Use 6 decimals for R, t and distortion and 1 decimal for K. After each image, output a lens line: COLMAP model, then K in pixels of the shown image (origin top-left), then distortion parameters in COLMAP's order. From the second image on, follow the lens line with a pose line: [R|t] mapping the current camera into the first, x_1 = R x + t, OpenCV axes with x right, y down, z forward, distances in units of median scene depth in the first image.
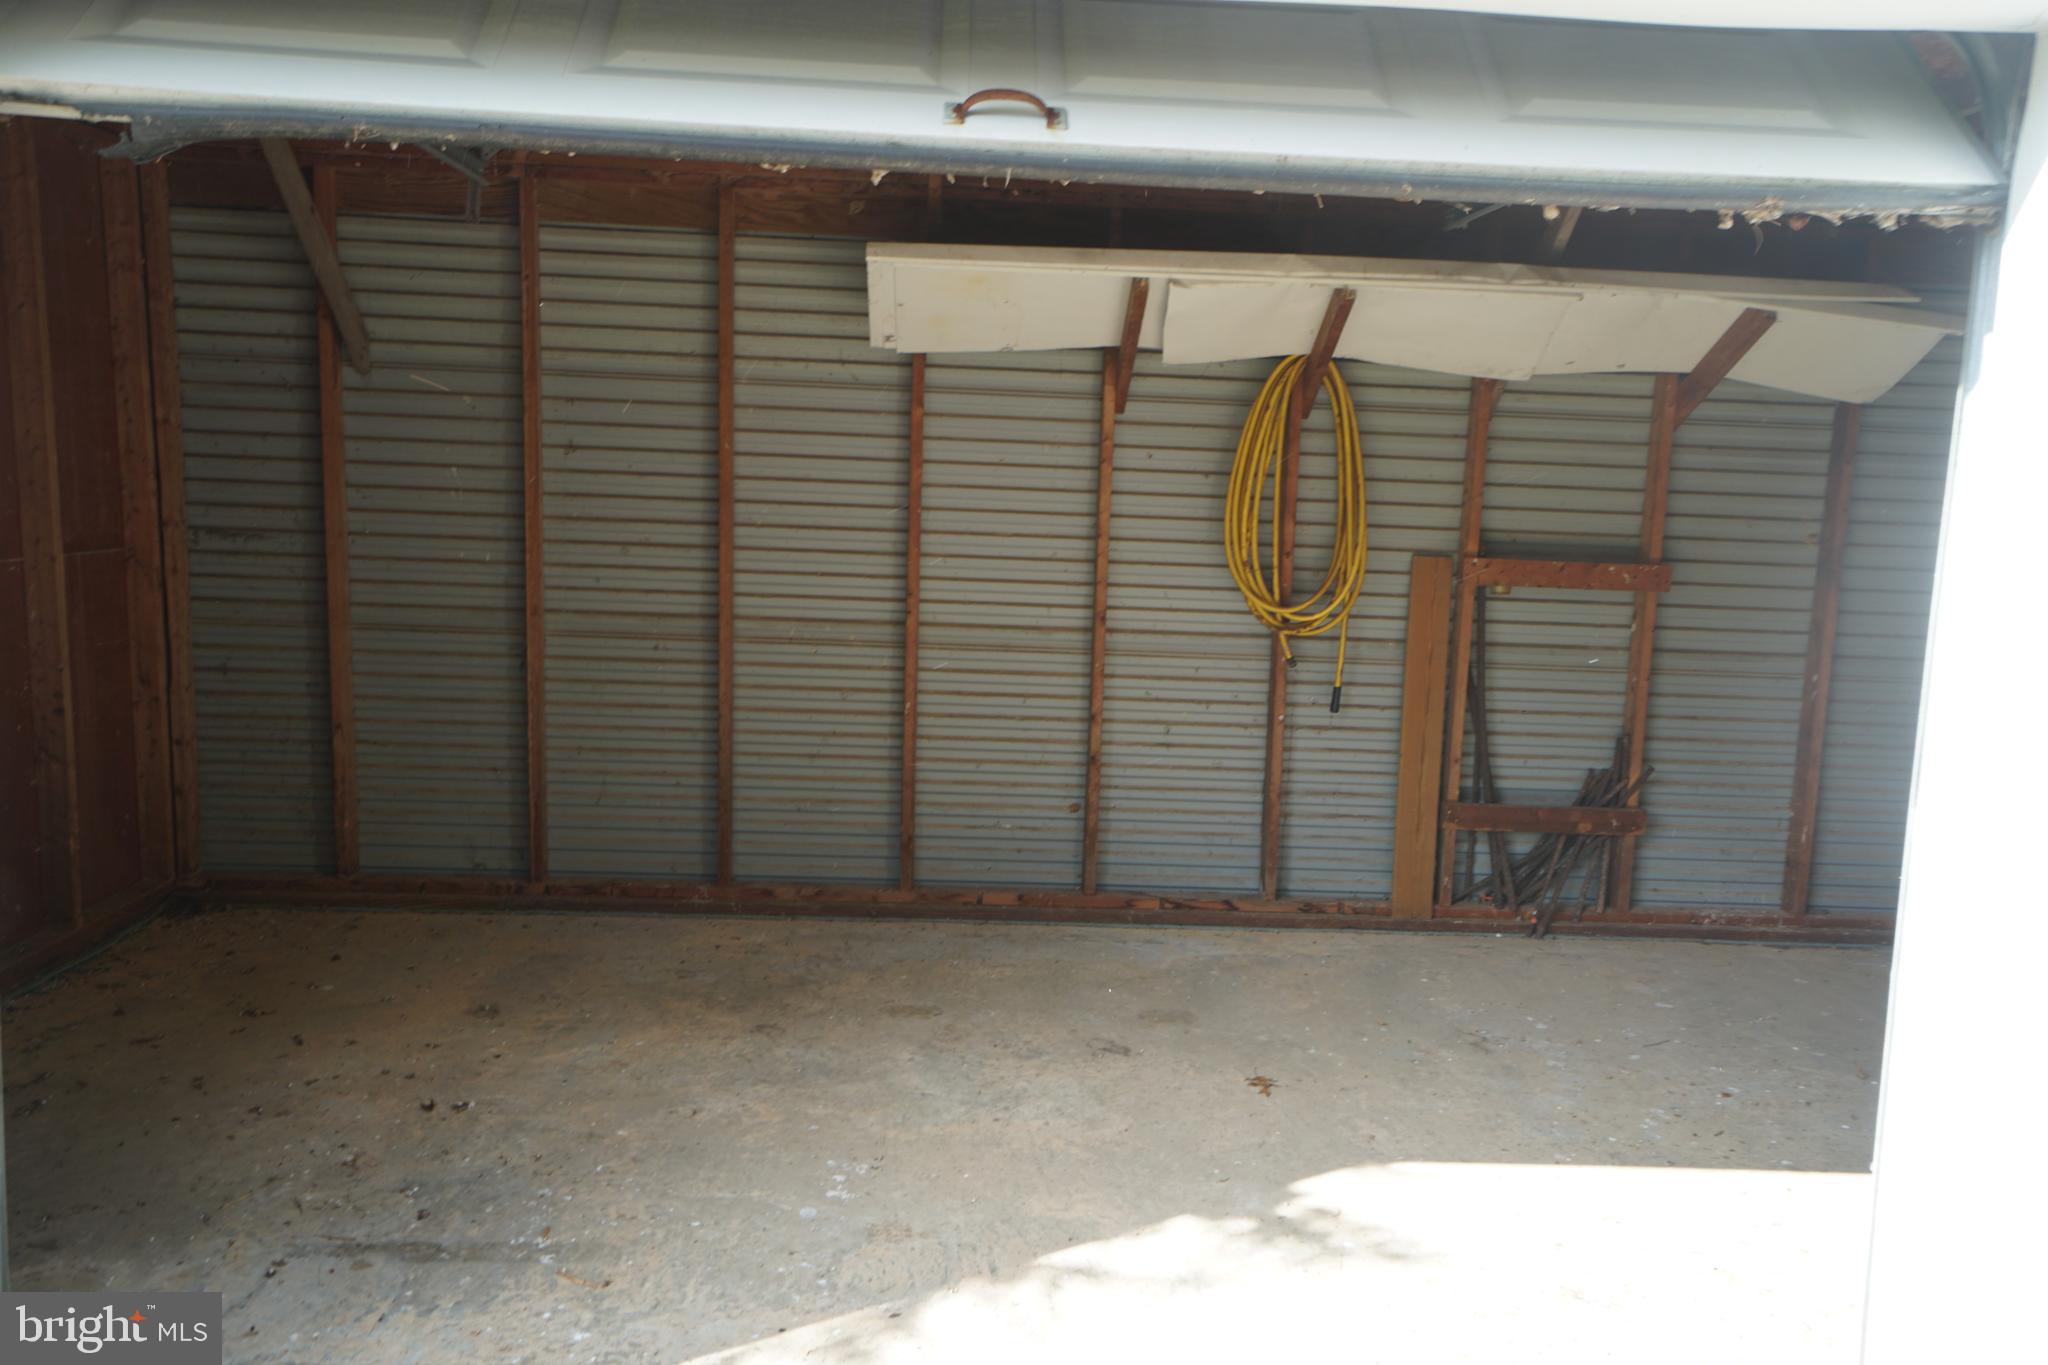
lens RADIAL K [[1512.1, 0, 1024.0], [0, 1512.1, 682.5], [0, 0, 1]] dist [0.039598, 0.005493]
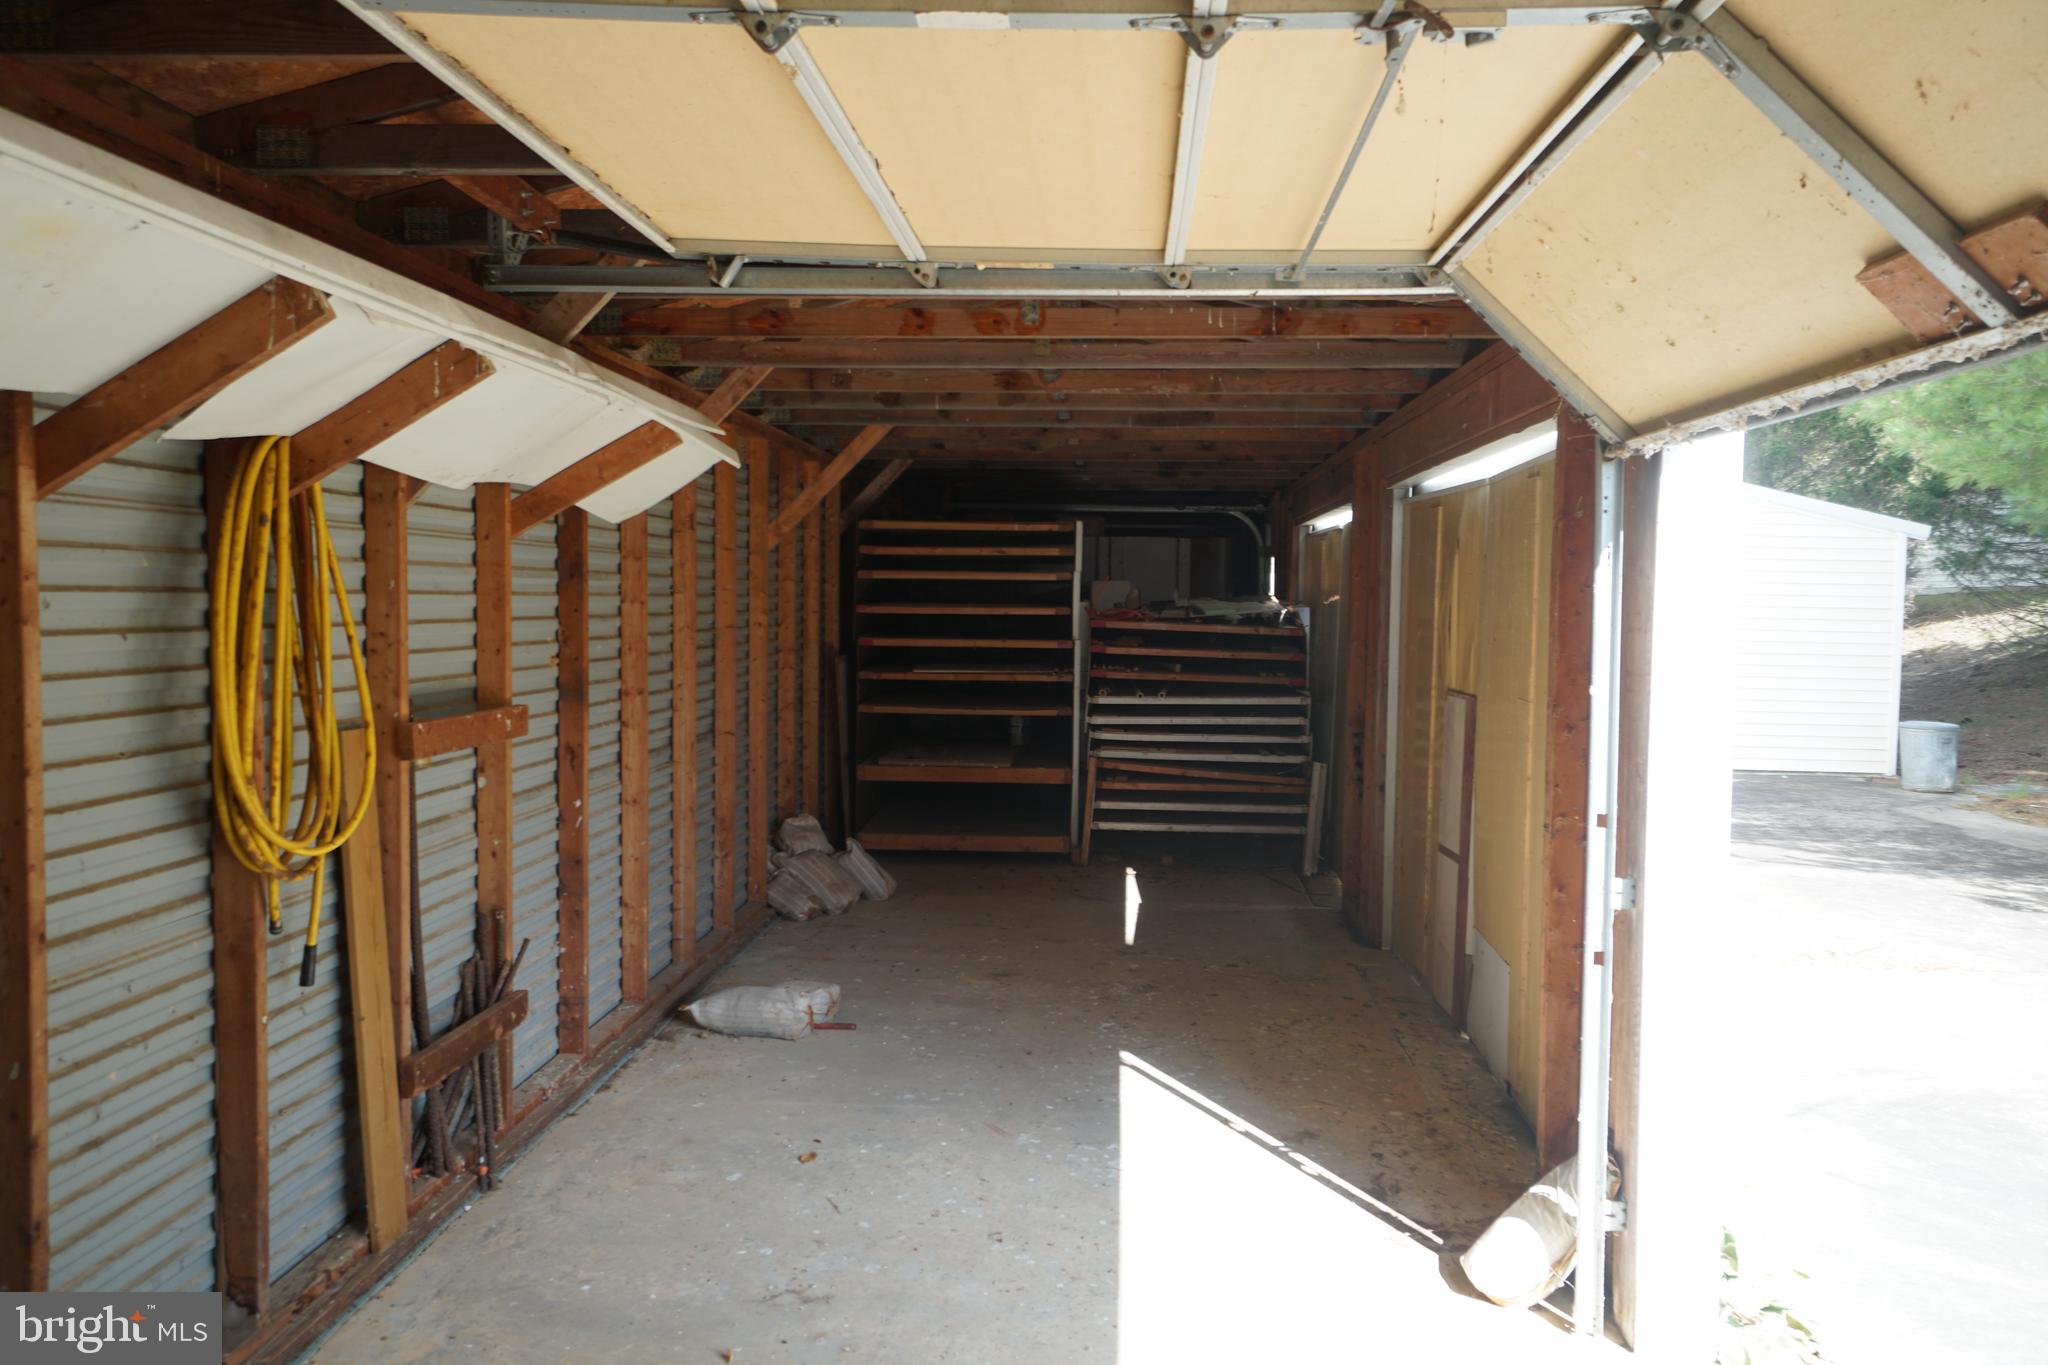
lens RADIAL K [[1512.1, 0, 1024.0], [0, 1512.1, 682.5], [0, 0, 1]] dist [0.039598, 0.005493]
pose [[0.120563, -0.097944, 0.987862, -0.393877], [0.137014, 0.987239, 0.081160, -0.120289], [-0.983205, 0.125566, 0.132444, 0.606244]]
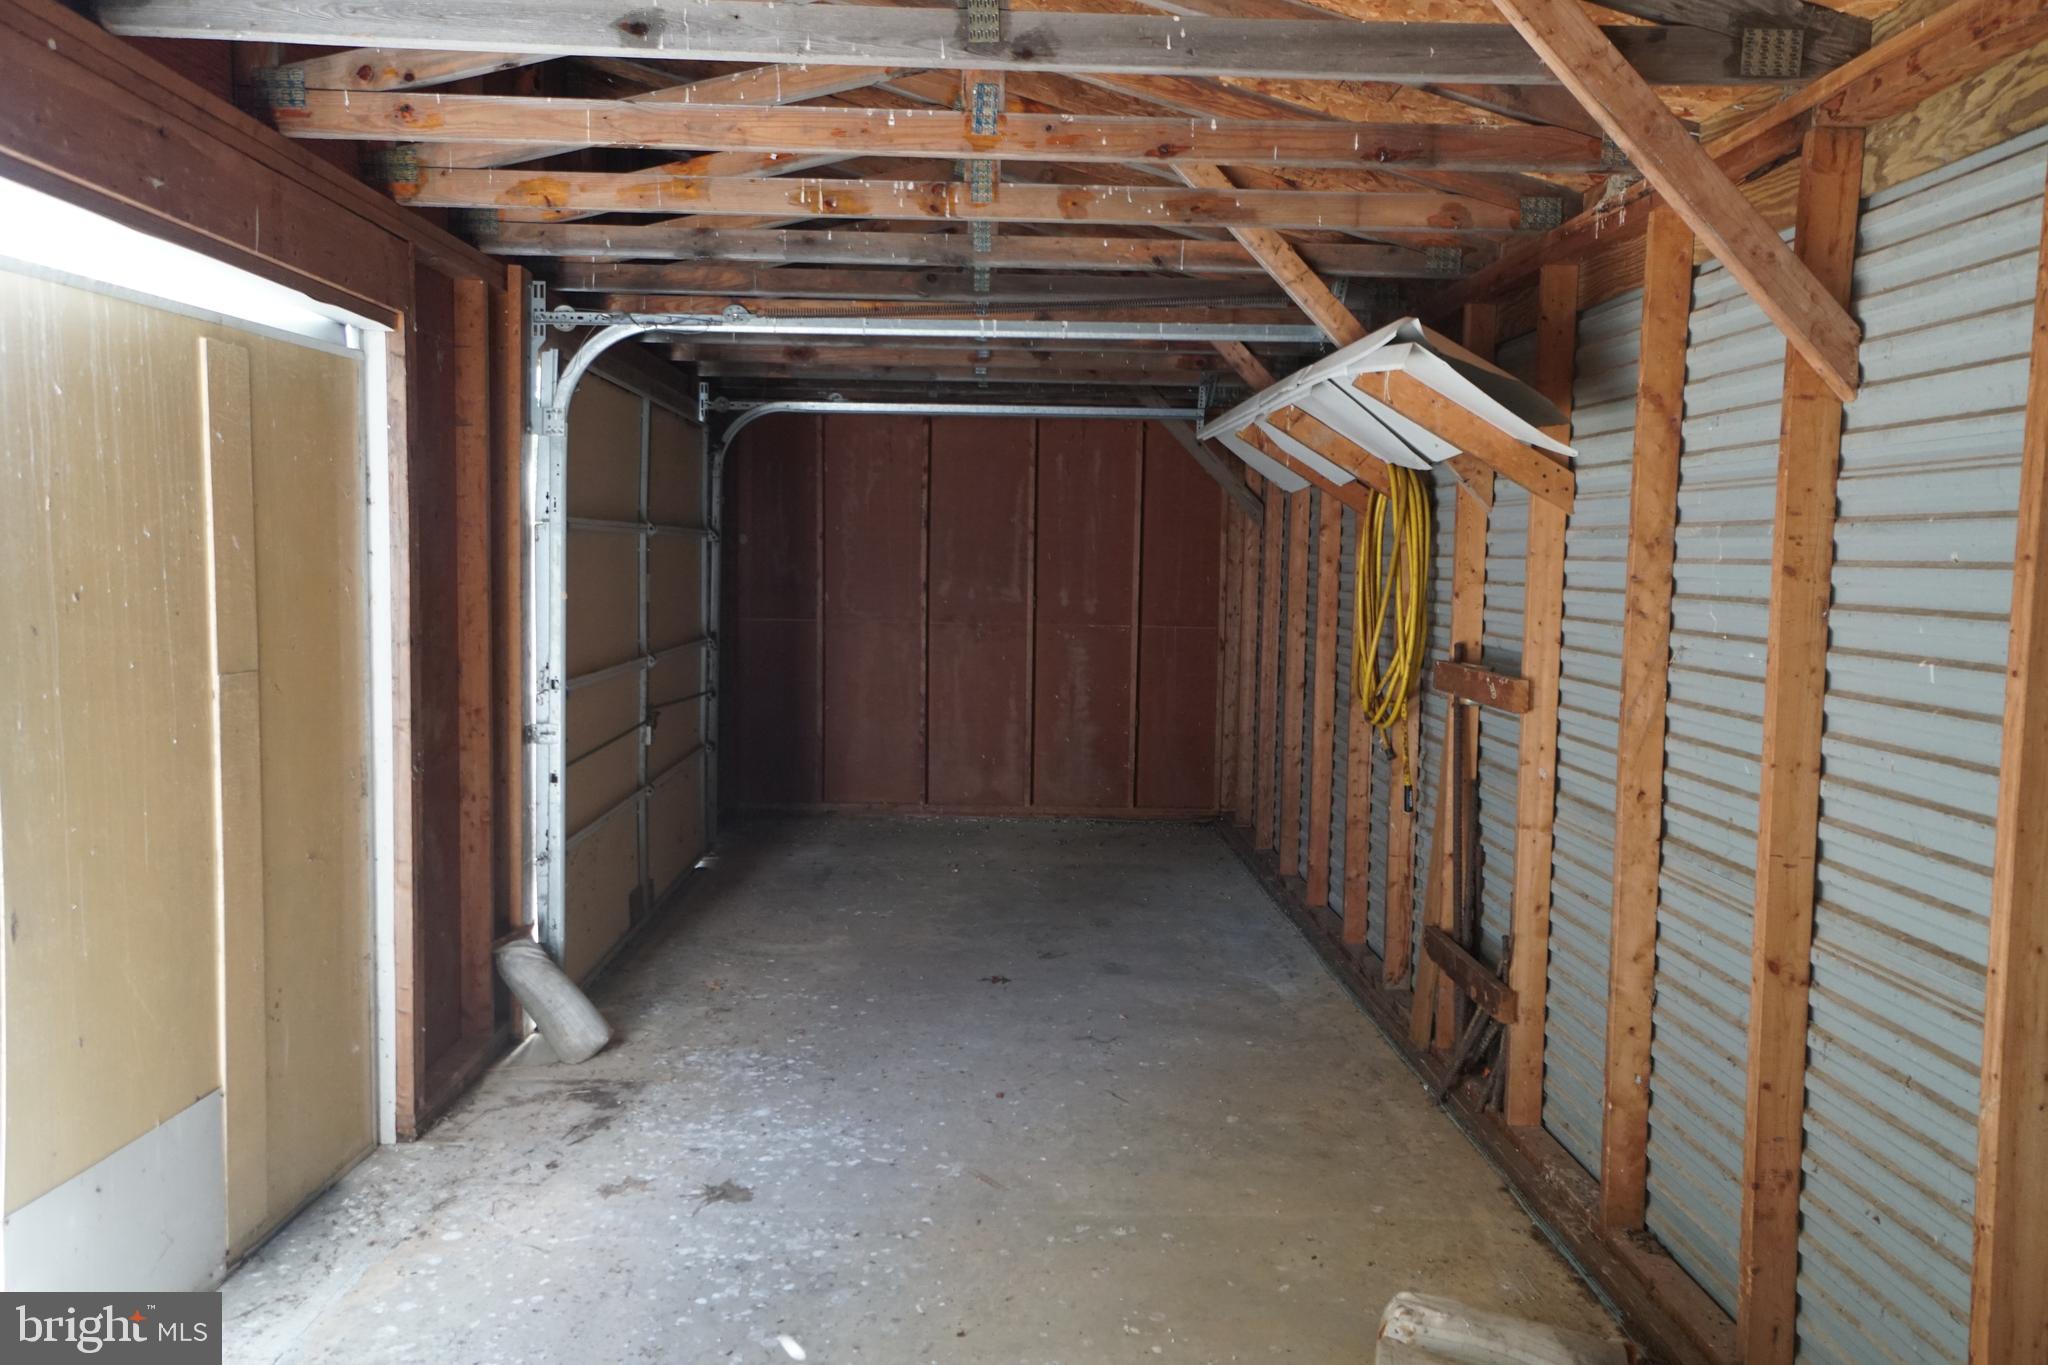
lens RADIAL K [[1512.1, 0, 1024.0], [0, 1512.1, 682.5], [0, 0, 1]] dist [0.039598, 0.005493]
pose [[-0.024670, 0.045753, -0.998648, 1.219921], [-0.163926, 0.985246, 0.049188, -0.072037], [0.986164, 0.164918, -0.016806, 0.764777]]
